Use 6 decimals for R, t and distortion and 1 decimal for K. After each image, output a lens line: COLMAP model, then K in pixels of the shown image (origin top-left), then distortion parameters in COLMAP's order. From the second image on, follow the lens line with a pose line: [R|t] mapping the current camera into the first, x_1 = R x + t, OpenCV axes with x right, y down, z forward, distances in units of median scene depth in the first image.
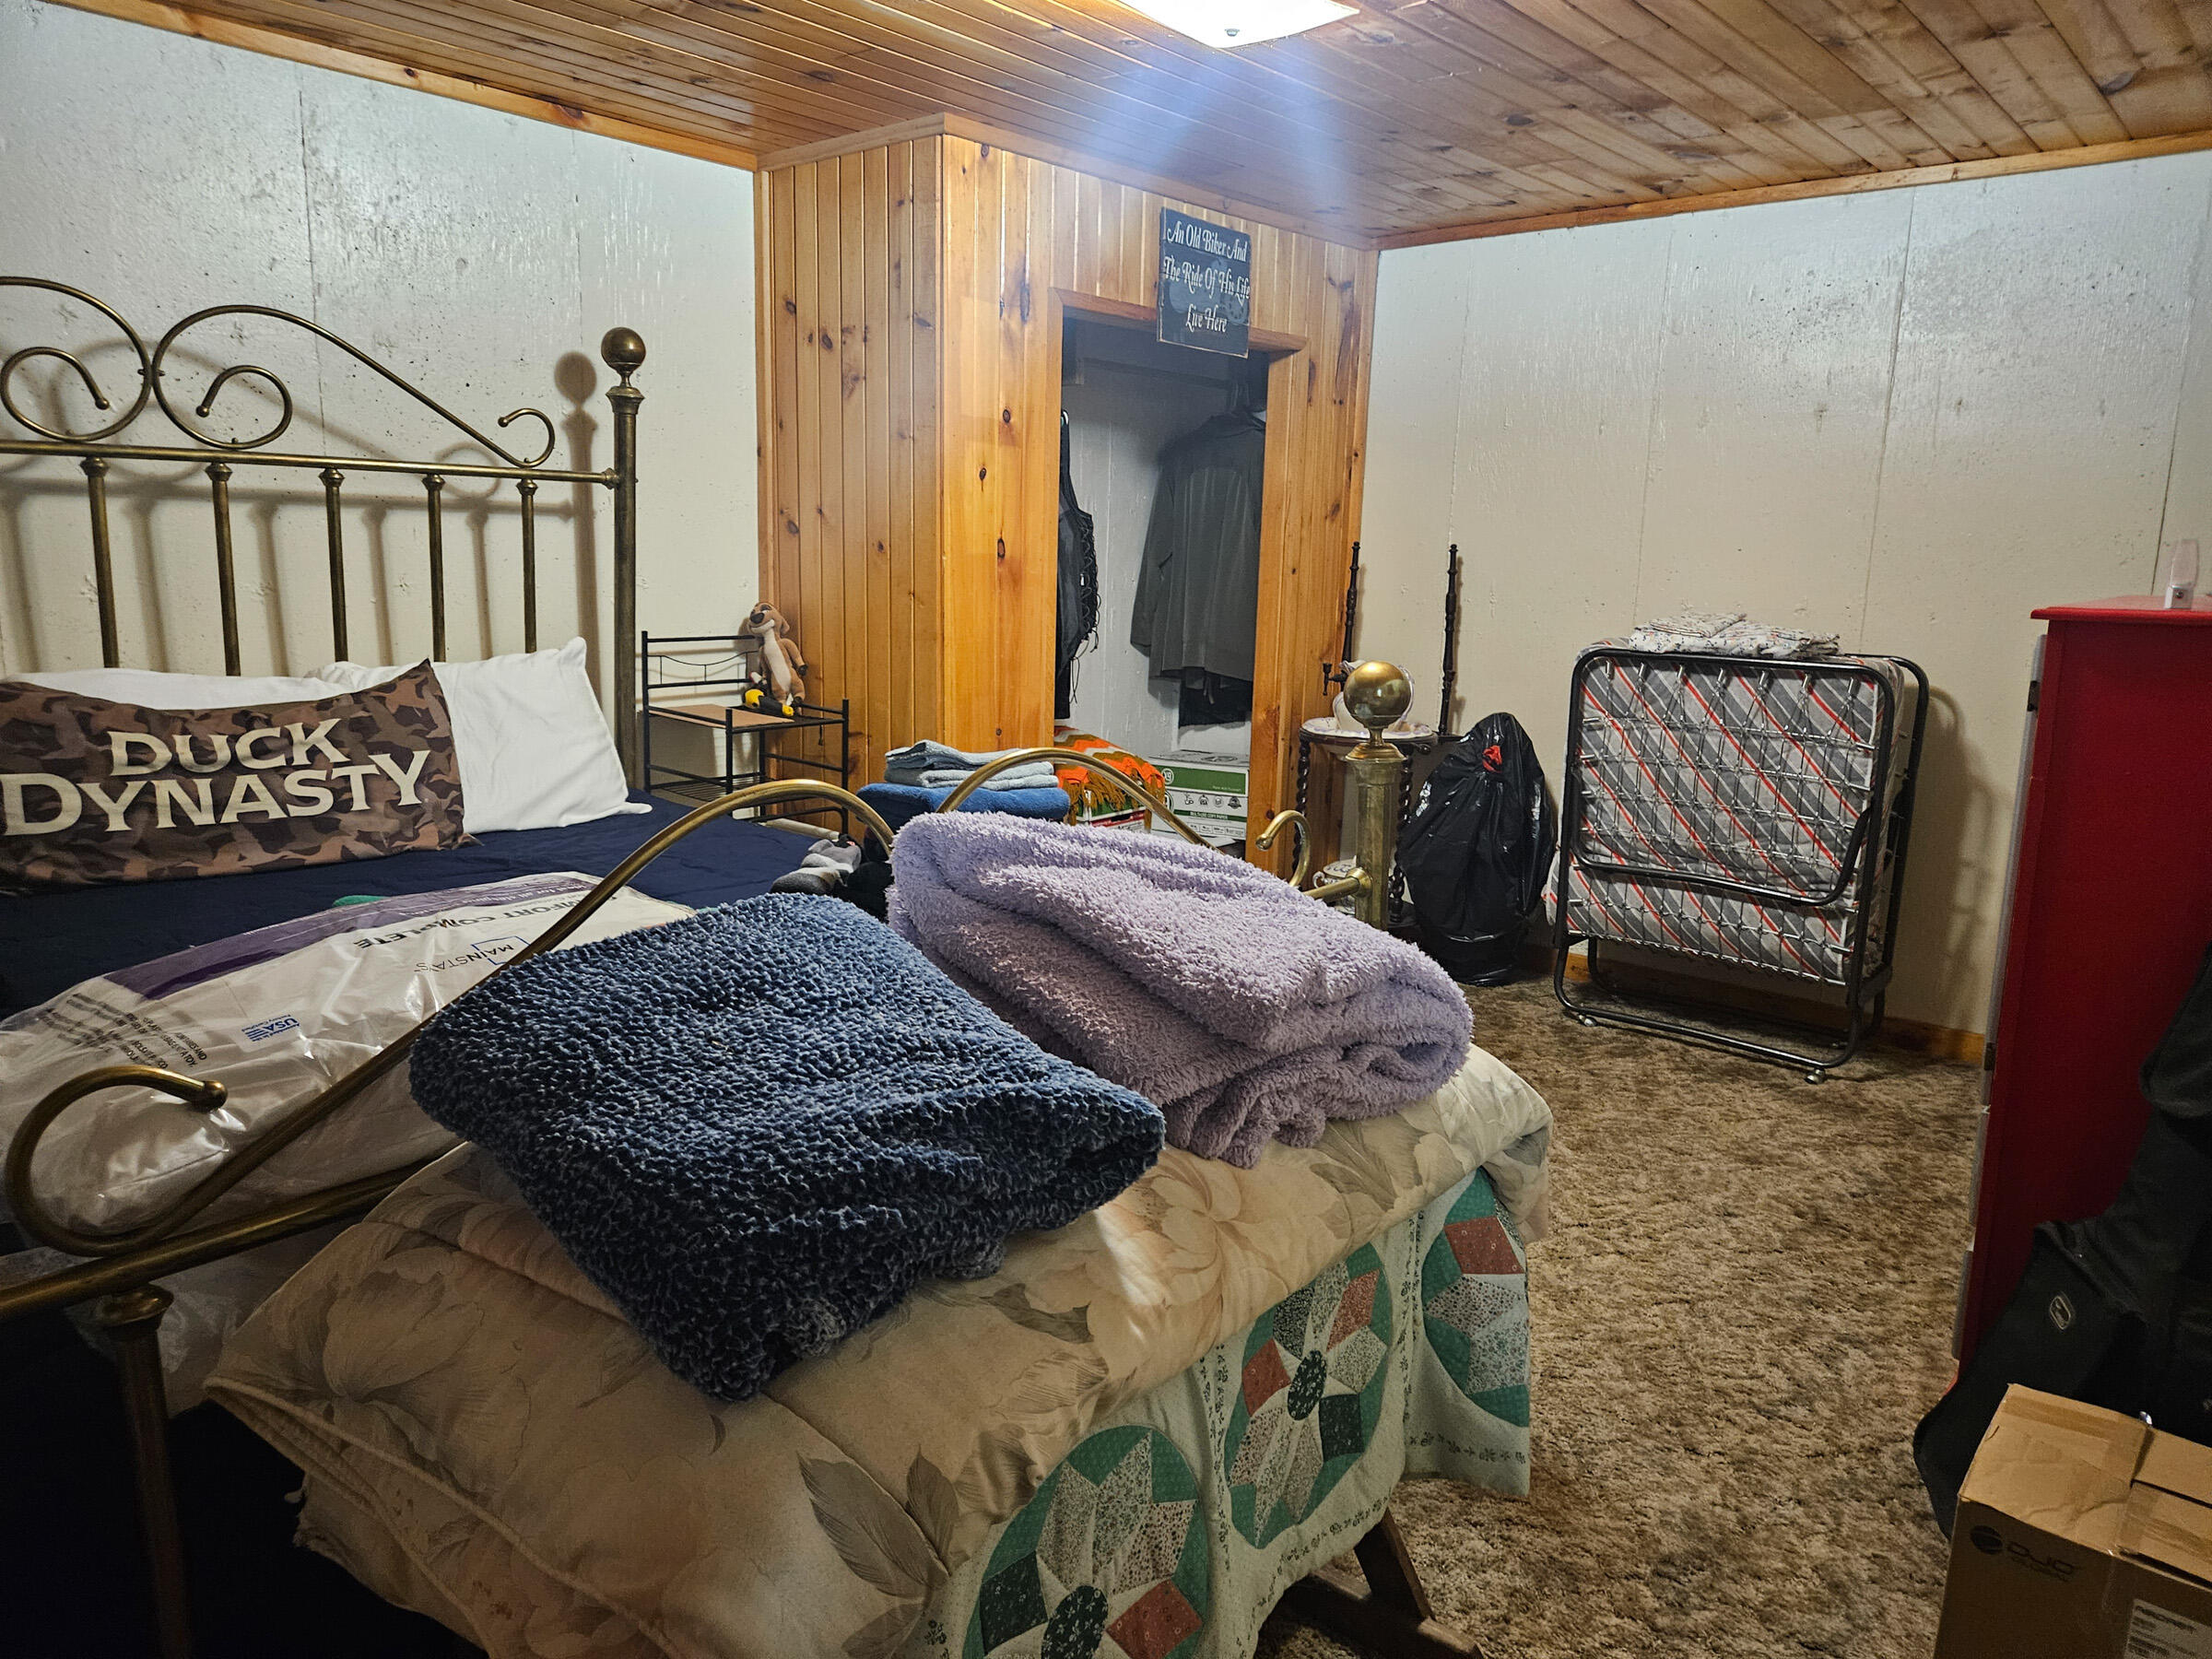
lens RADIAL K [[1487.3, 0, 1143.4], [0, 1487.3, 842.2], [0, 0, 1]] dist [0.039305, -0.034453]
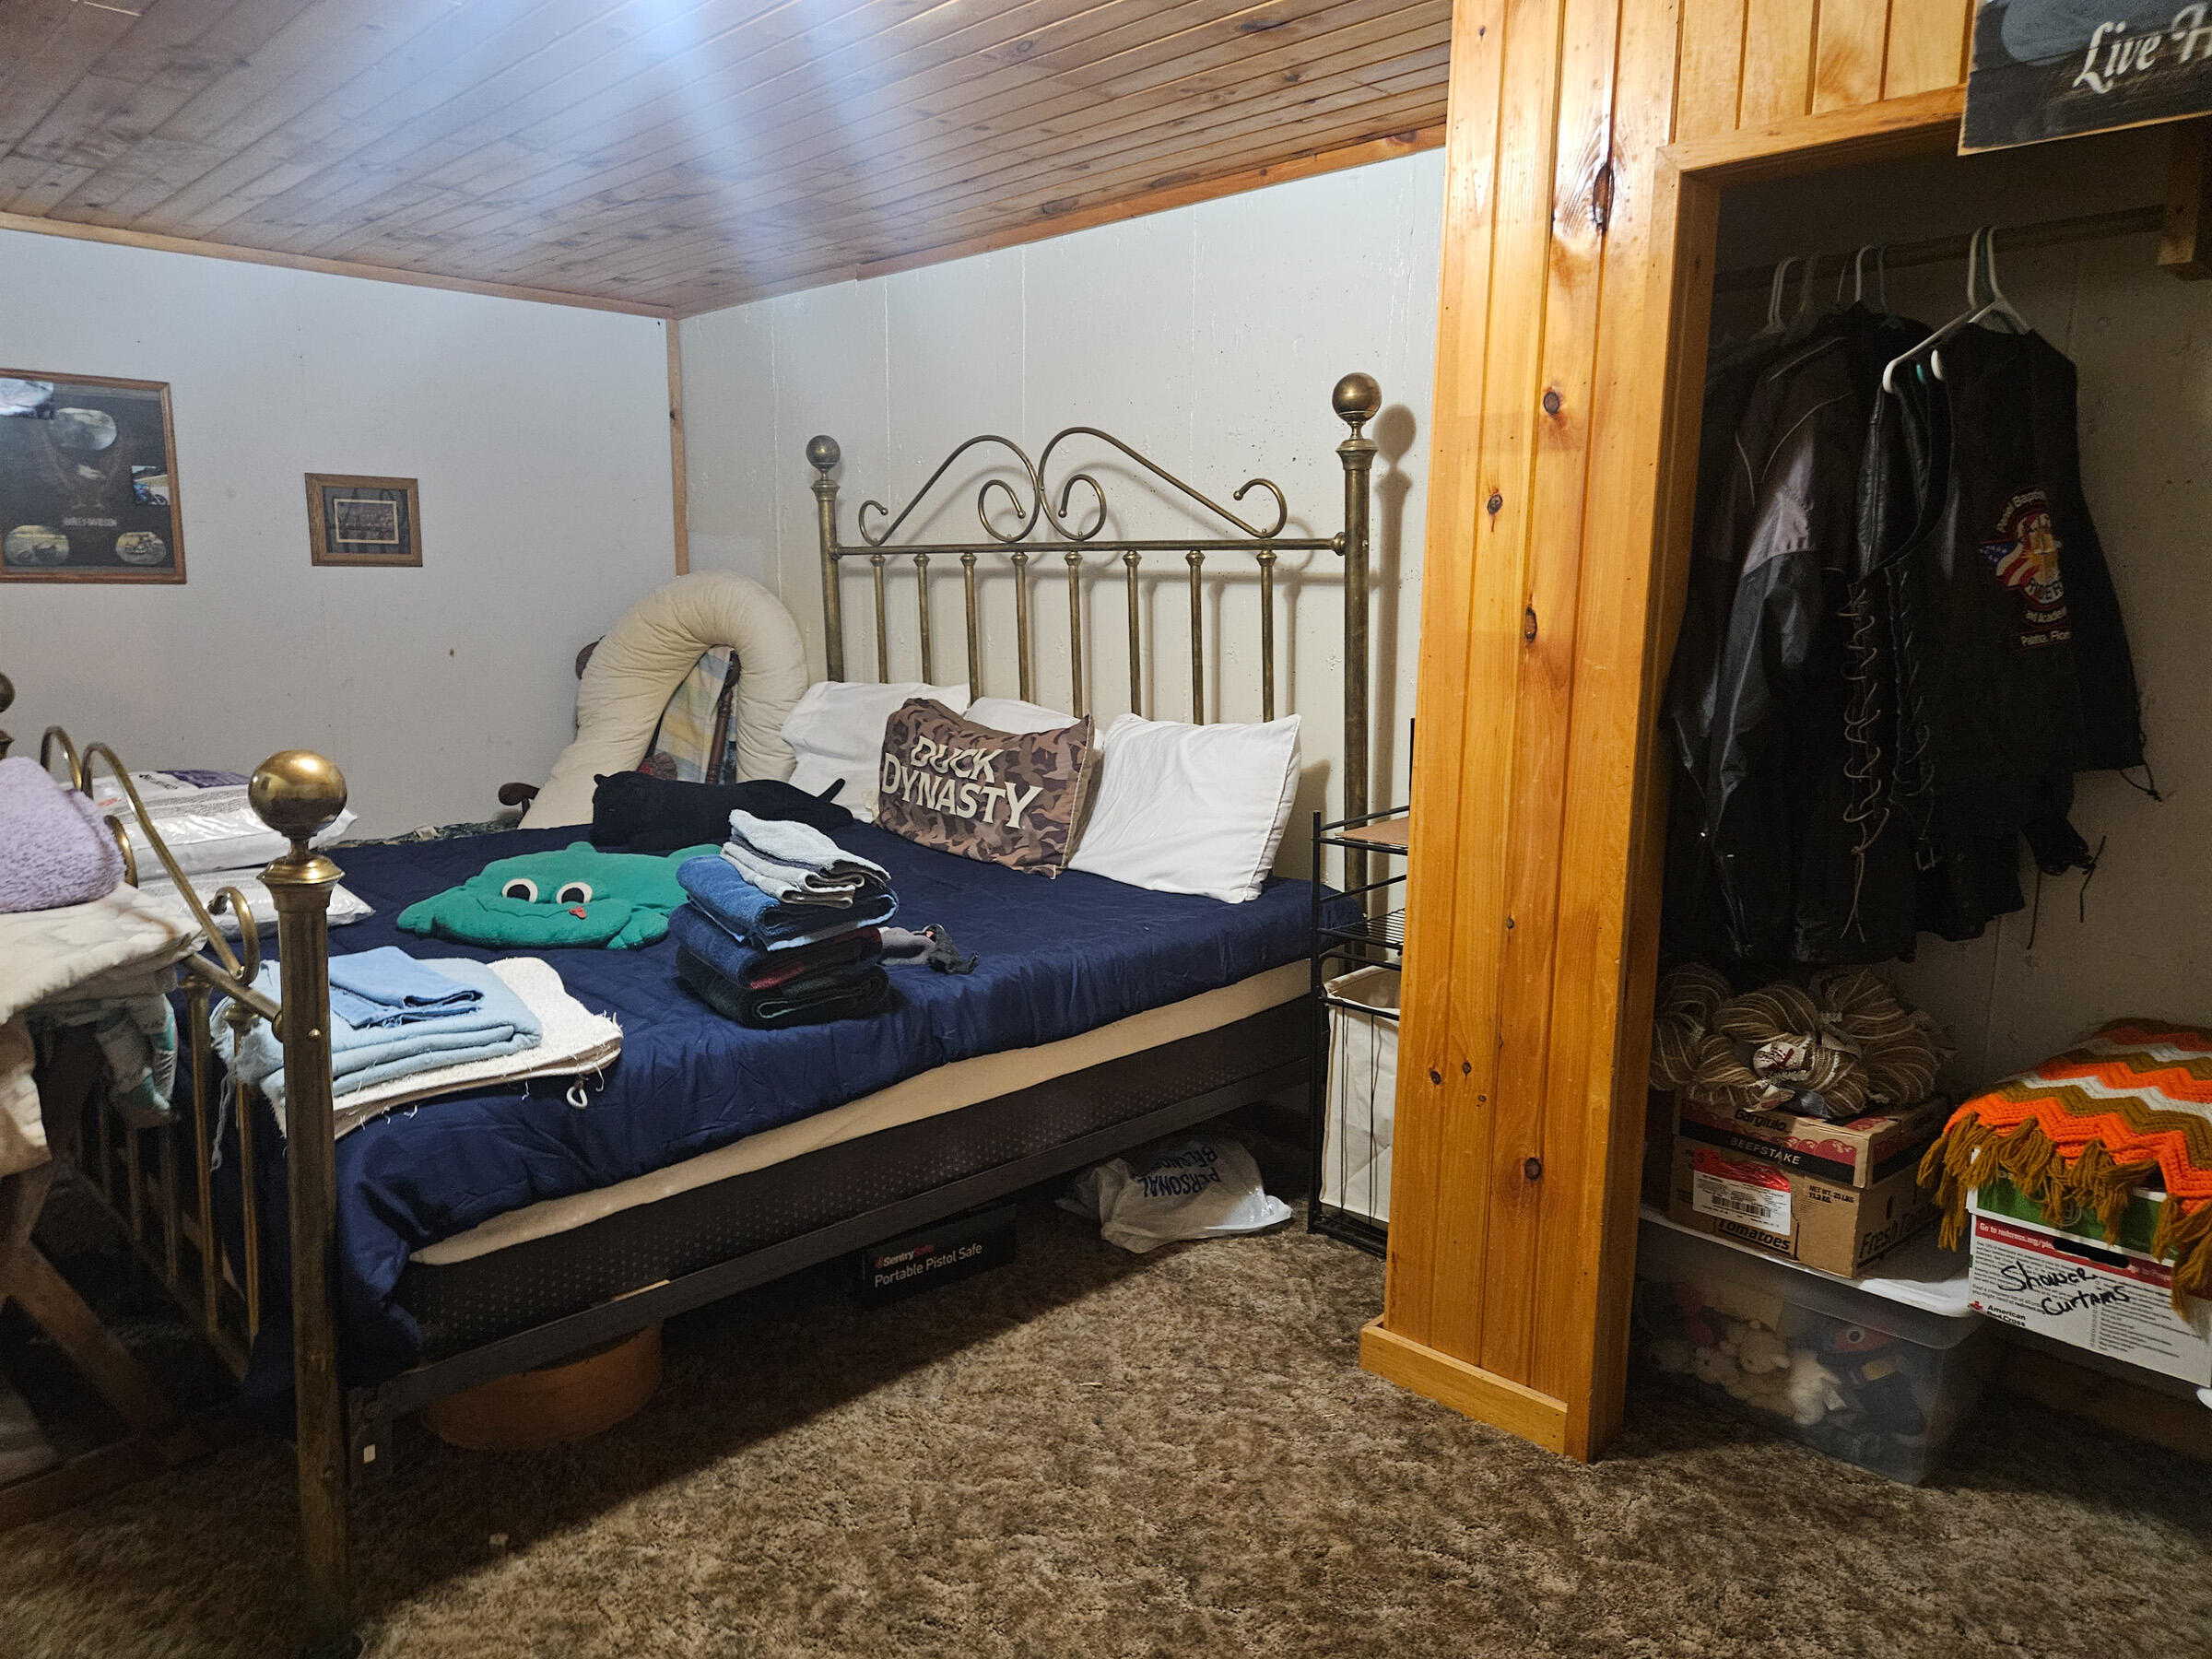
lens RADIAL K [[1487.3, 0, 1143.4], [0, 1487.3, 842.2], [0, 0, 1]] dist [0.039305, -0.034453]
pose [[-0.075150, 0.148472, -0.986057, 0.689037], [-0.214806, 0.963227, 0.161405, -0.232631], [0.973761, 0.223941, -0.040493, 1.177512]]
